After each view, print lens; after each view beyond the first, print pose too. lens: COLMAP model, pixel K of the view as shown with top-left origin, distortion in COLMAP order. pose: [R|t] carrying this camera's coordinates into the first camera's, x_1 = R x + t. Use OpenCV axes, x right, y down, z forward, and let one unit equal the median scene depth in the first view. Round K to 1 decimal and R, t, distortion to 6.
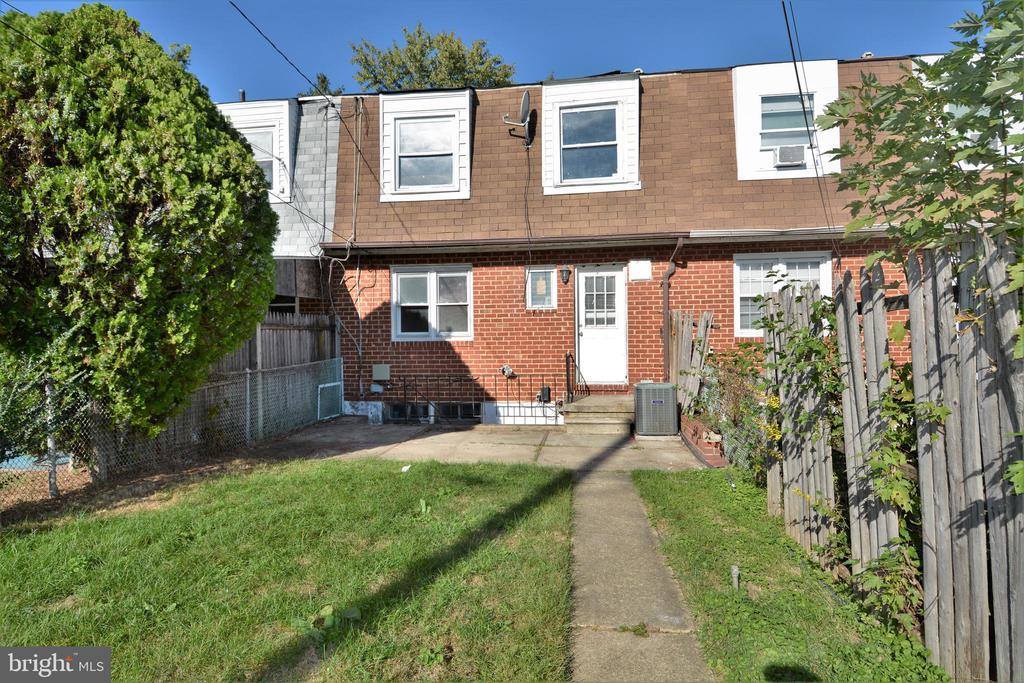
lens RADIAL K [[534.4, 0, 509.3], [0, 534.4, 341.5], [0, 0, 1]] dist [0.038246, -0.045709]
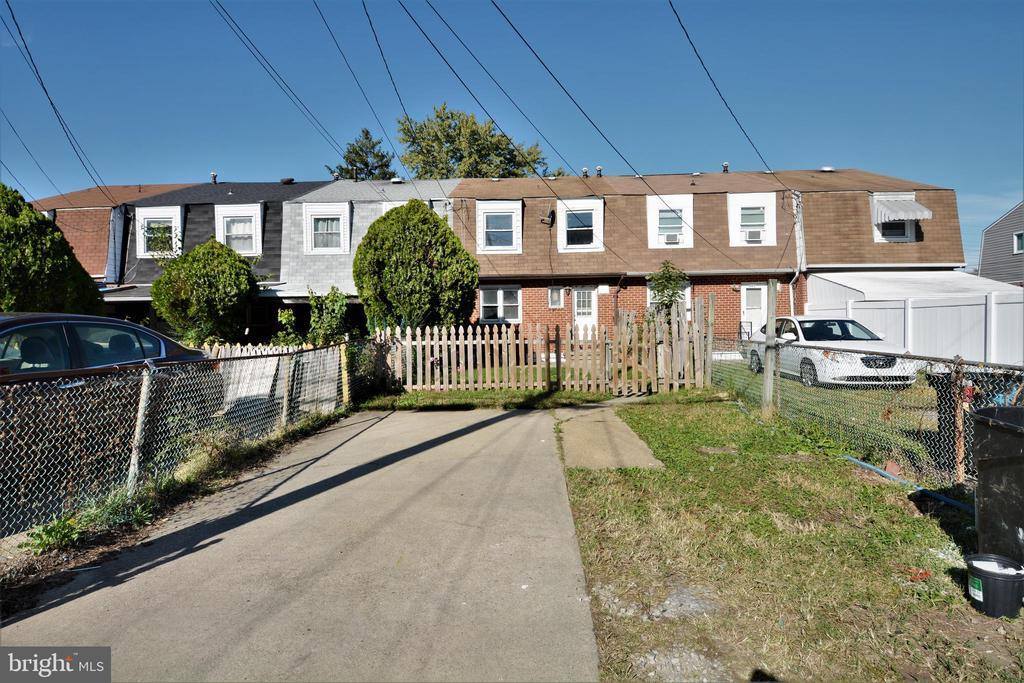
lens RADIAL K [[534.4, 0, 512.7], [0, 534.4, 340.1], [0, 0, 1]] dist [0.038246, -0.045709]
pose [[0.993209, -0.007699, 0.116092, -0.352217], [0.004334, 0.999564, 0.029210, 0.001195], [-0.116266, -0.028508, 0.992809, -1.035523]]
